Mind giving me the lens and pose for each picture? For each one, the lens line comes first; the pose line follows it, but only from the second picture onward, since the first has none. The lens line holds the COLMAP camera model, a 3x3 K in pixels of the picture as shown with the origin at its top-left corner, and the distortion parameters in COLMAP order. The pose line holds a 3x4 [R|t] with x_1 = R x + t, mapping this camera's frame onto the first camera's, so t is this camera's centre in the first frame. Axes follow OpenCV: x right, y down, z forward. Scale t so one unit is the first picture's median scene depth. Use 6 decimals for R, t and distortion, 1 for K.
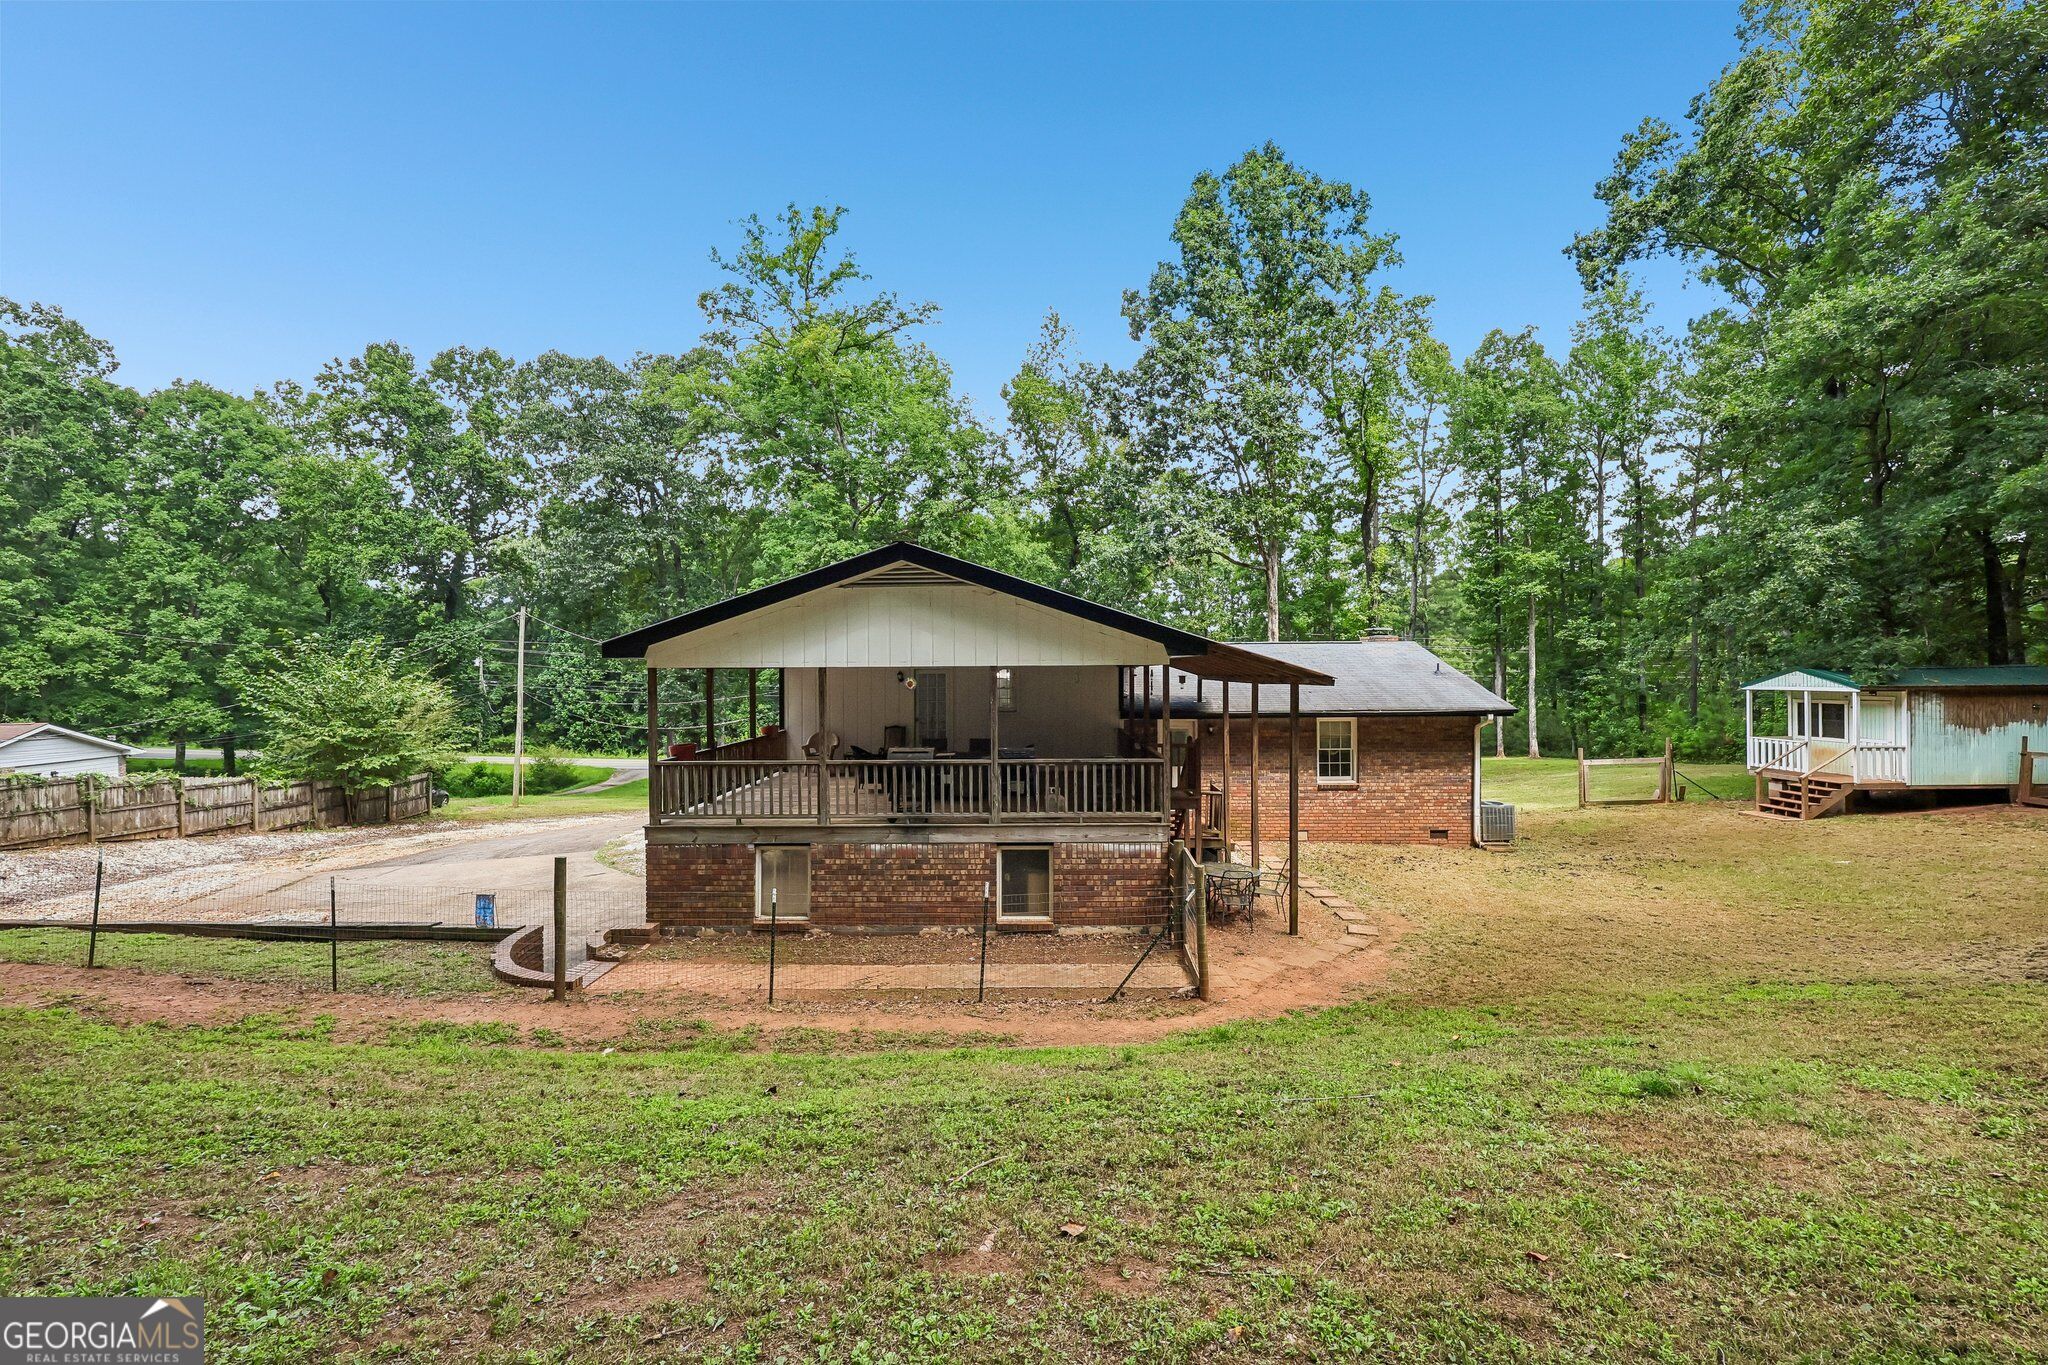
lens RADIAL K [[838.7, 0, 1010.0], [0, 838.7, 668.9], [0, 0, 1]] dist [-0.002936, -0.000161]
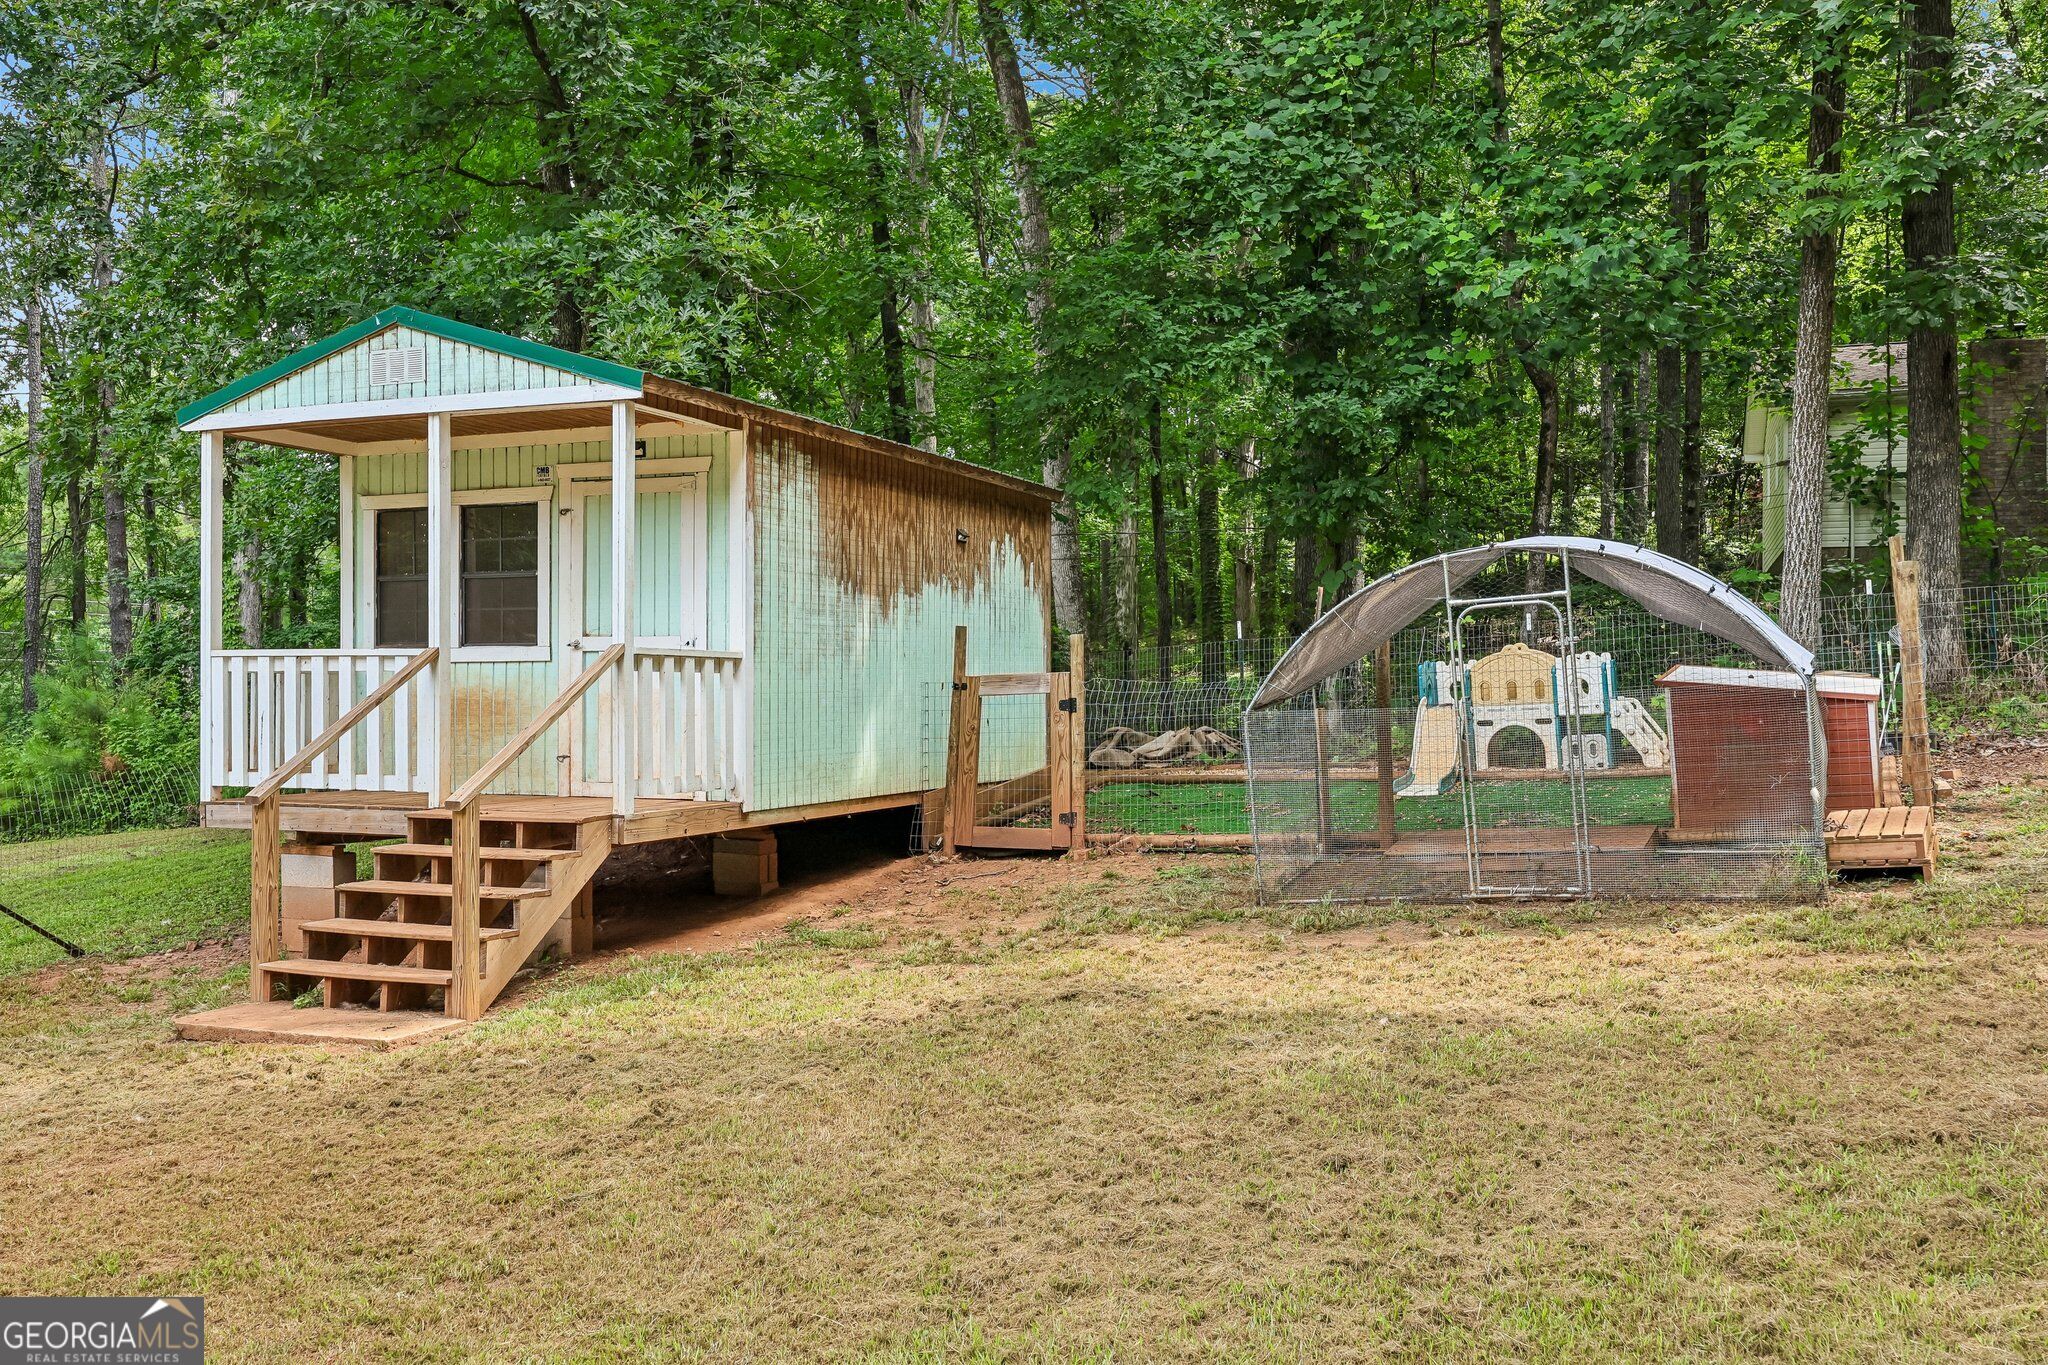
lens RADIAL K [[1851.1, 0, 1020.0], [0, 1851.1, 677.4], [0, 0, 1]] dist [0.001978, 0.002420]
pose [[0.391356, 0.008699, 0.920198, 0.574261], [-0.004317, 0.999962, -0.007617, 0.098382], [-0.920229, -0.000992, 0.391379, 0.677532]]
